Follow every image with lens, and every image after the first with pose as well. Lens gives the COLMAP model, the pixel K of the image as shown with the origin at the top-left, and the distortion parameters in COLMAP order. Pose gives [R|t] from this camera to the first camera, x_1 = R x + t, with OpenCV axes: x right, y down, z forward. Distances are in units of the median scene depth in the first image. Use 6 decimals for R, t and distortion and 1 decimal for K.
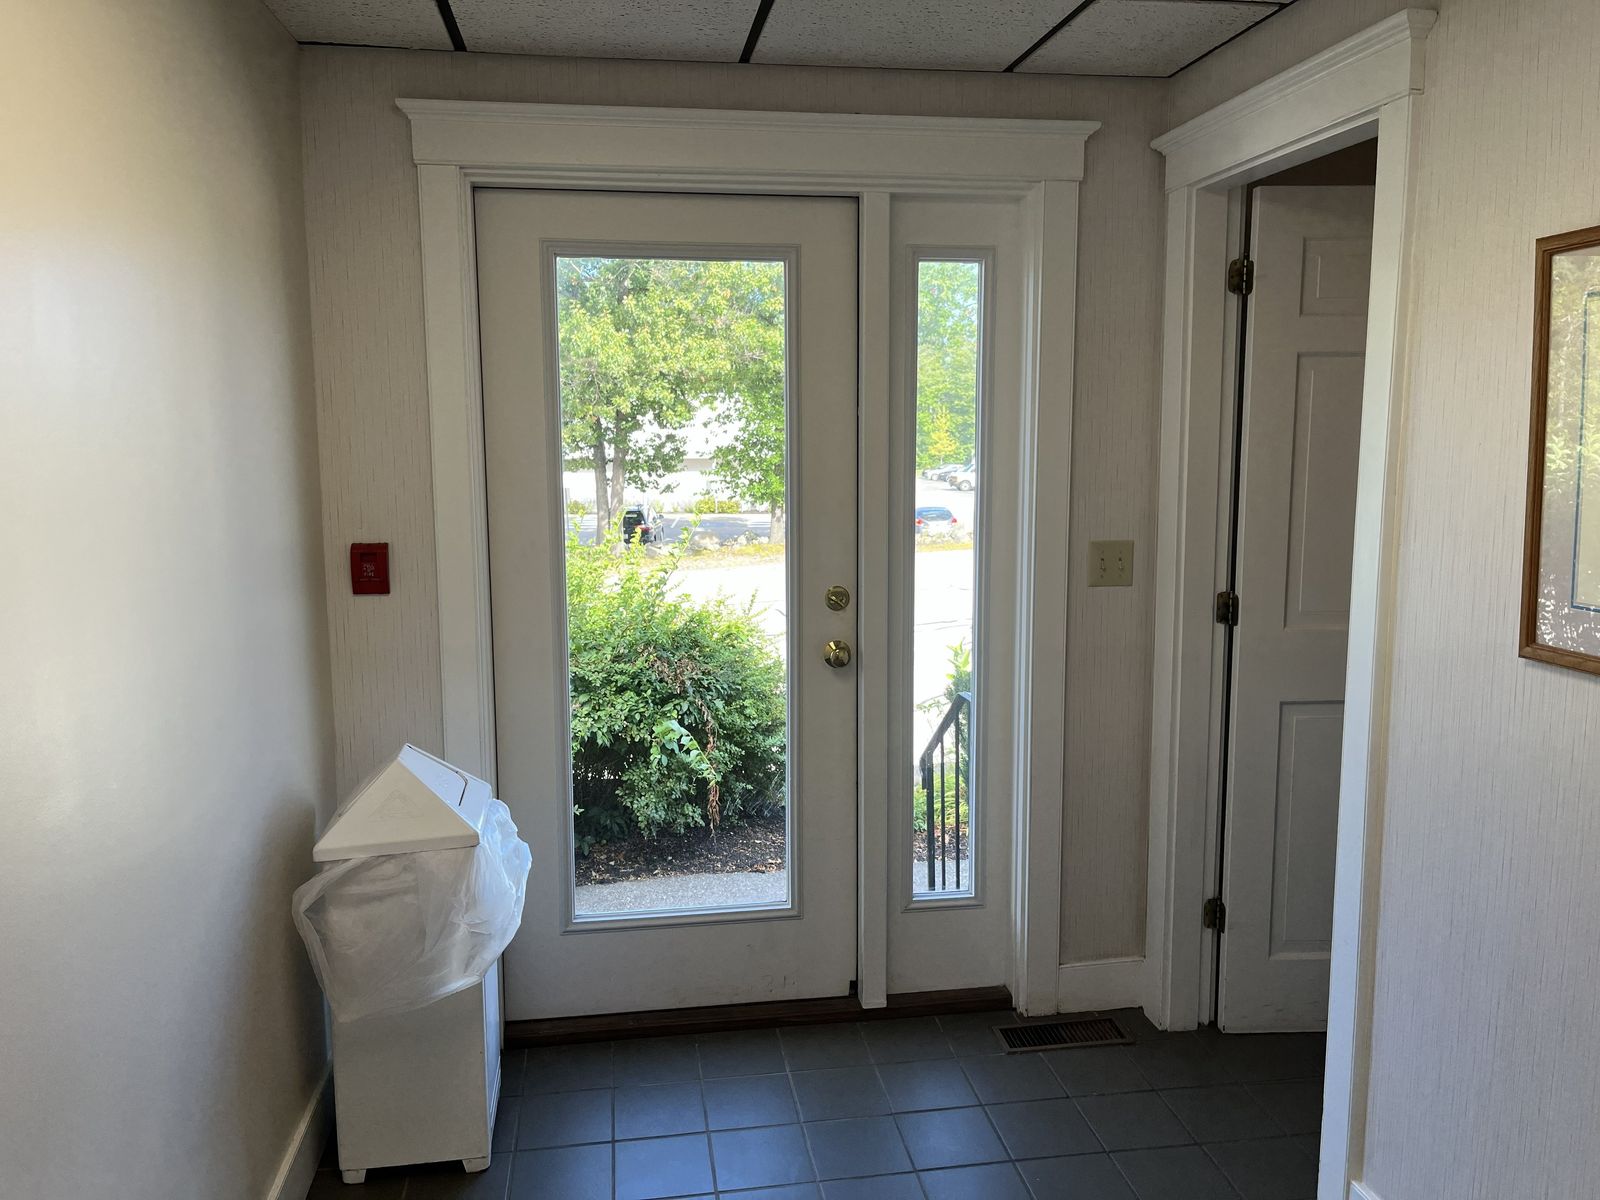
lens RADIAL K [[1230.1, 0, 802.1], [0, 1230.1, 591.6], [0, 0, 1]] dist [0.065692, -0.092821]
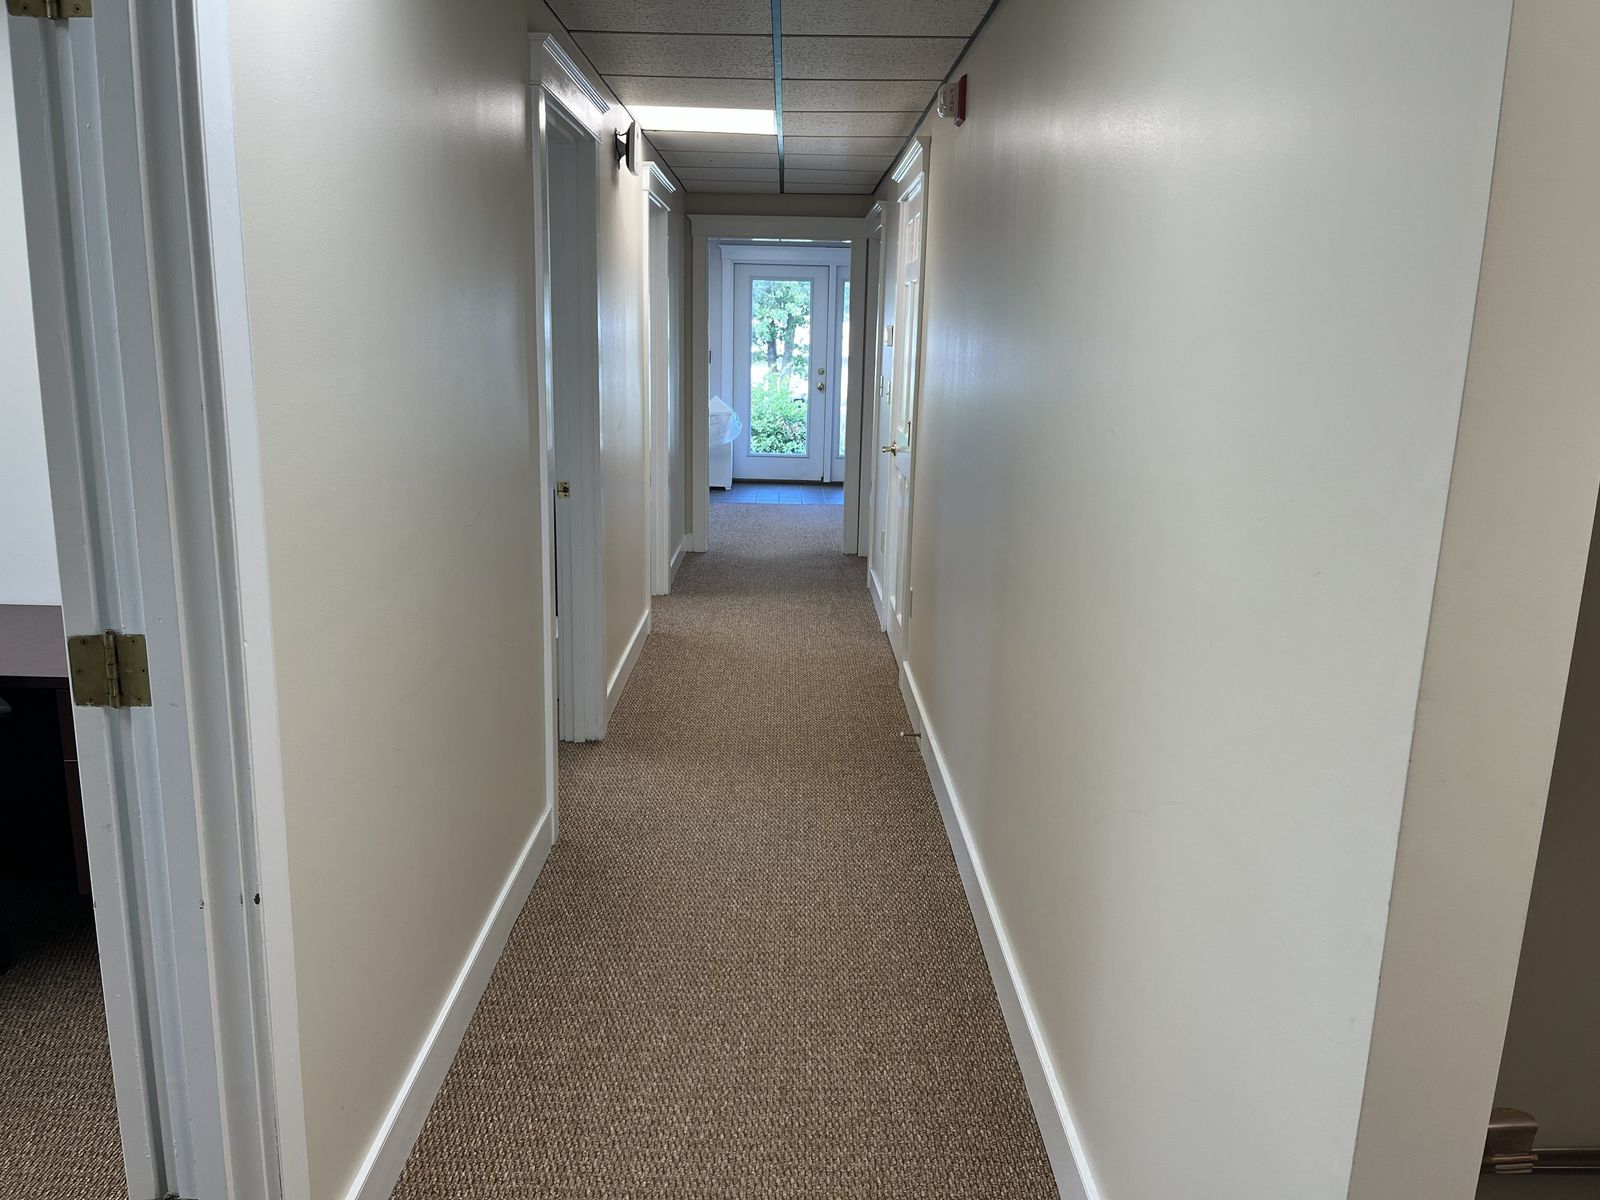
lens RADIAL K [[1230.1, 0, 800.6], [0, 1230.1, 603.7], [0, 0, 1]] dist [0.065692, -0.092821]
pose [[0.989446, 0.056086, -0.133610, 0.259432], [-0.044623, 0.995182, 0.087298, 0.196456], [0.137863, -0.080415, 0.987182, -1.427796]]
